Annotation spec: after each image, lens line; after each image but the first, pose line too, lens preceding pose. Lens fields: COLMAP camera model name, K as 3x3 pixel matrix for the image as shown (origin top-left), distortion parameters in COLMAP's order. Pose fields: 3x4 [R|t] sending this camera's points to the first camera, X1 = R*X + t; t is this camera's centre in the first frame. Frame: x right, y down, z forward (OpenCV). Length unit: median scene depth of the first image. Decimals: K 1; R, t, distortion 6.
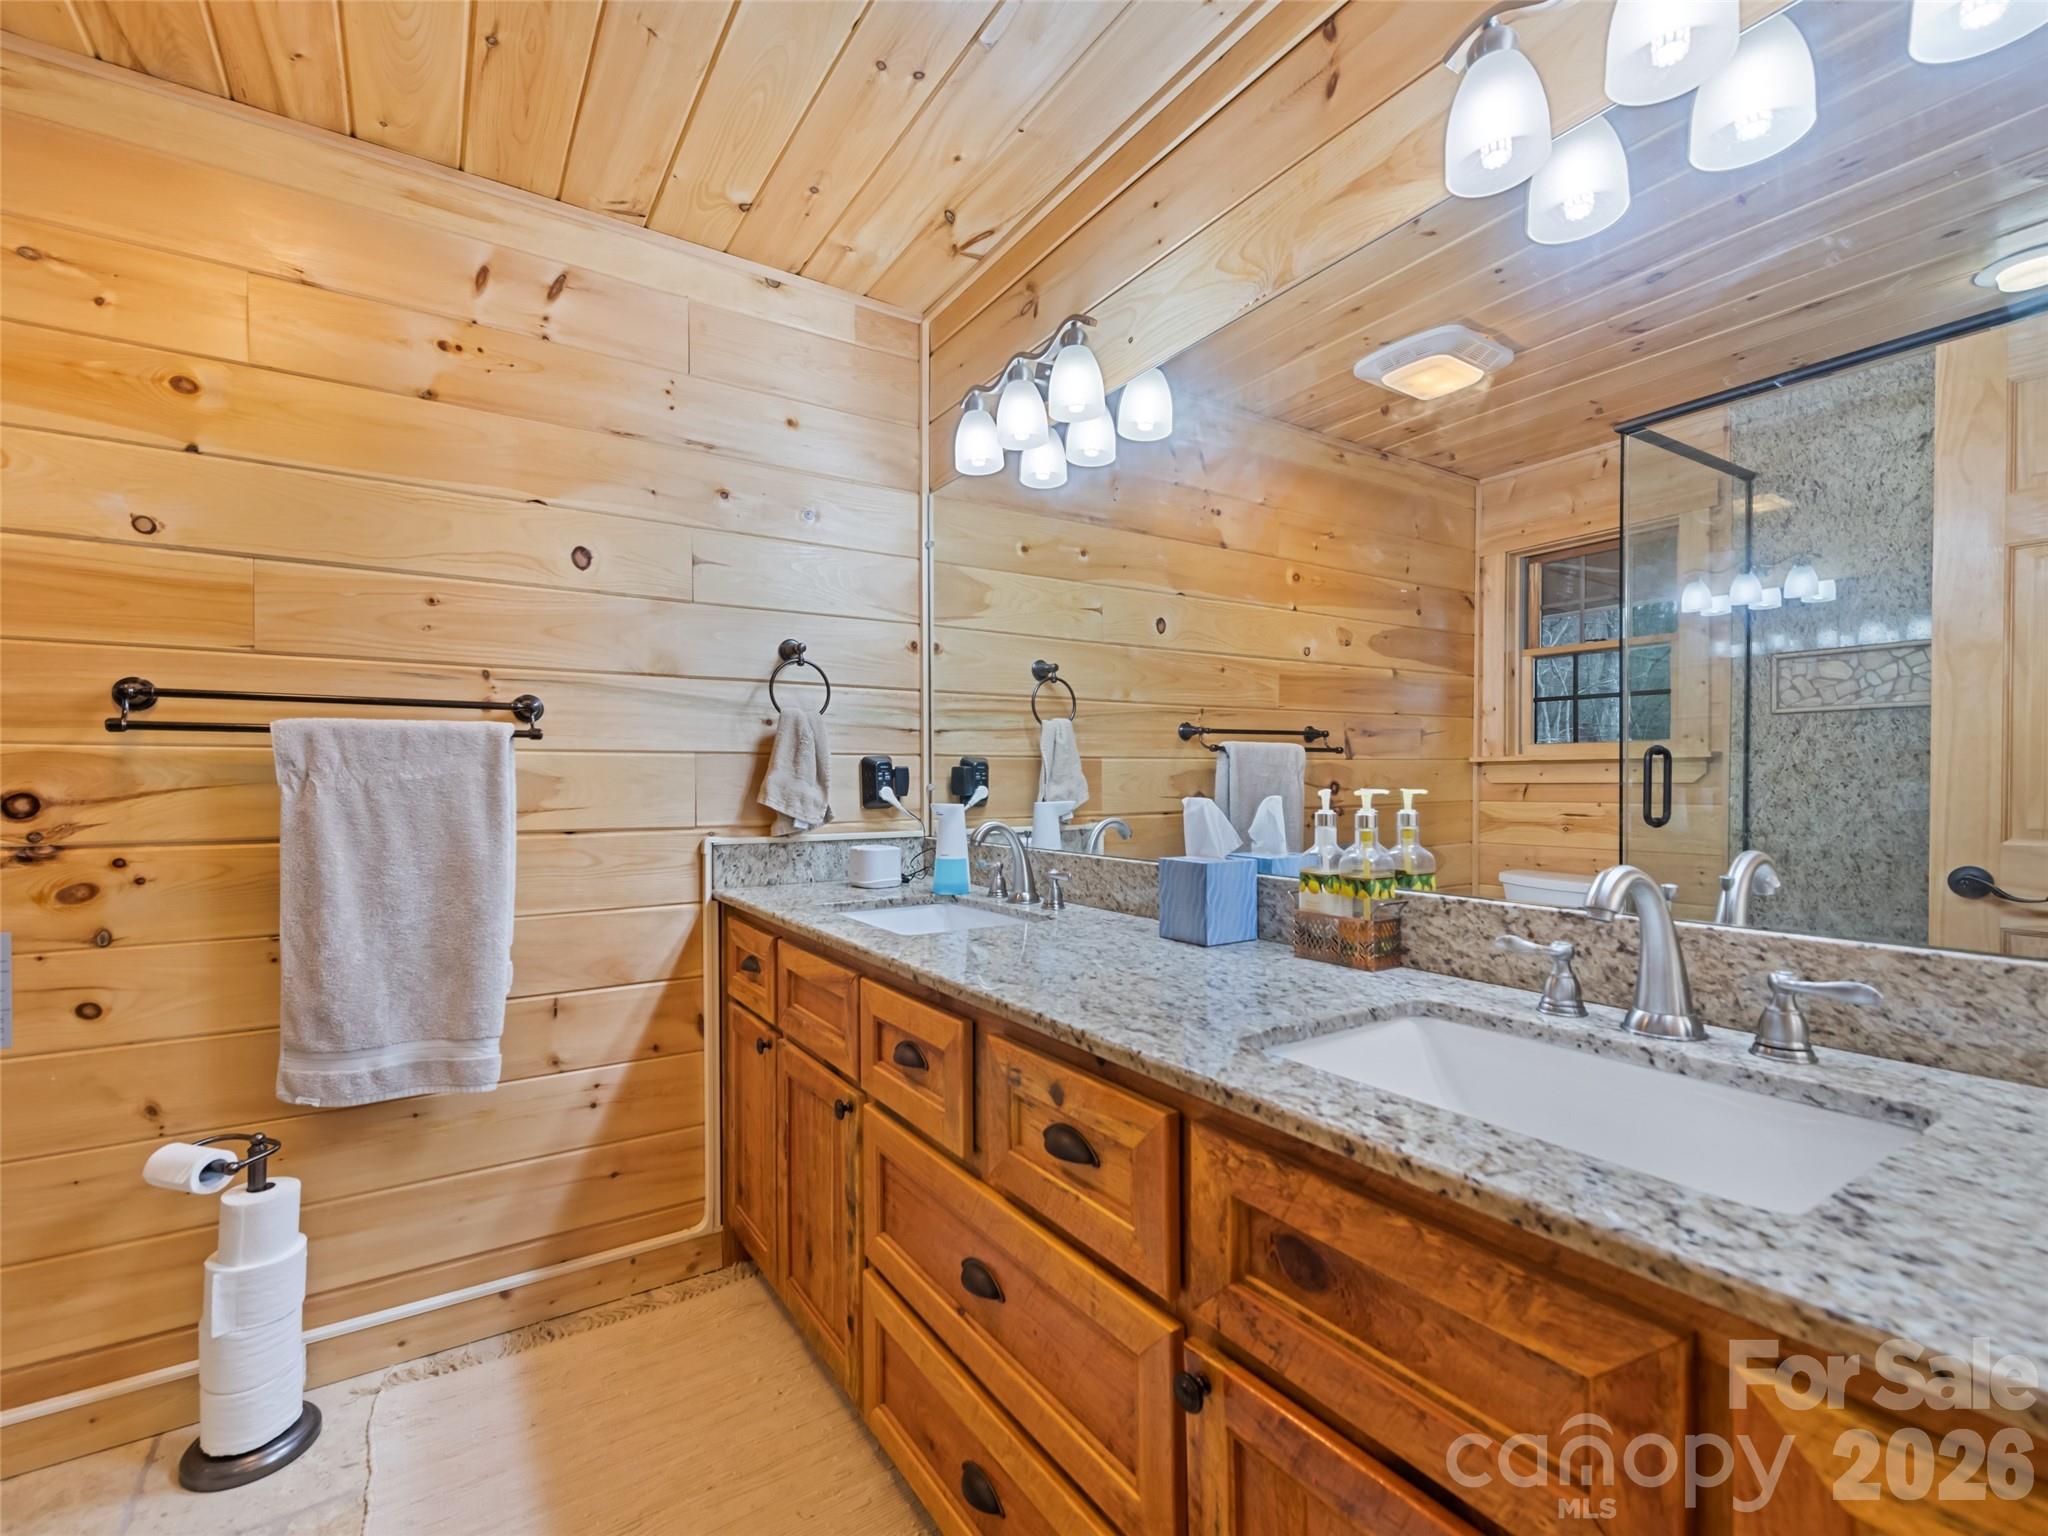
lens RADIAL K [[931.4, 0, 1033.3], [0, 931.4, 766.6], [0, 0, 1]] dist [0.014736, -0.004323]
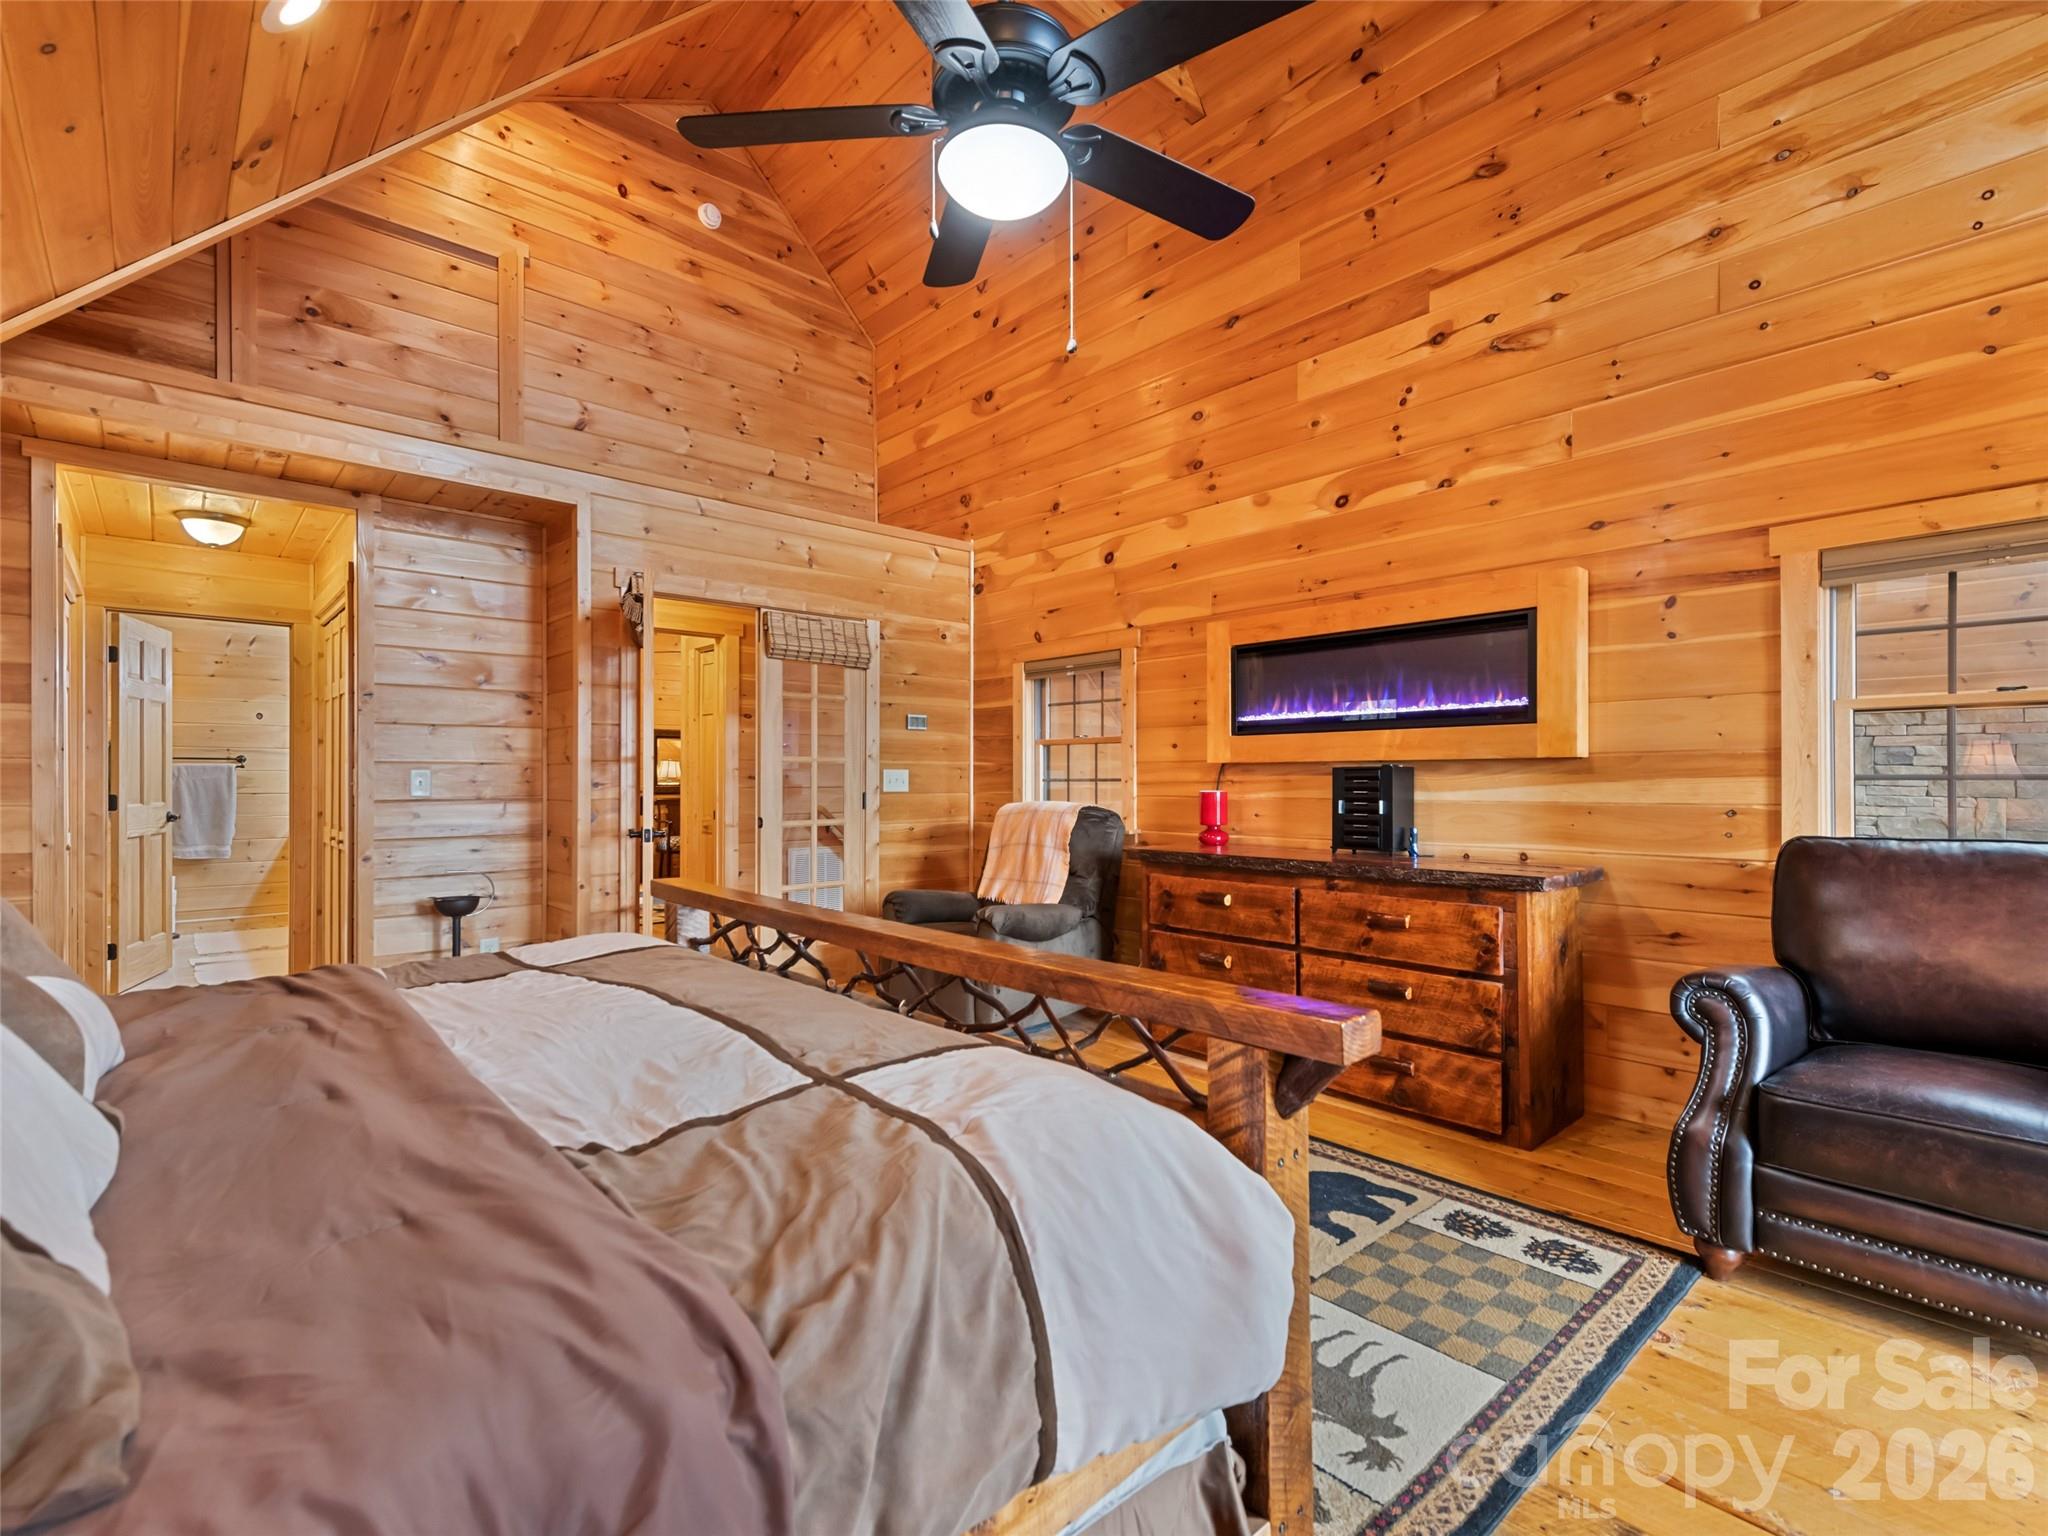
lens RADIAL K [[931.4, 0, 1019.9], [0, 931.4, 780.8], [0, 0, 1]] dist [0.014736, -0.004323]
pose [[0.987469, 0.007252, 0.157645, 1.866653], [-0.006655, 0.999969, -0.004318, 0.016279], [-0.157671, 0.003215, 0.987486, -3.067631]]
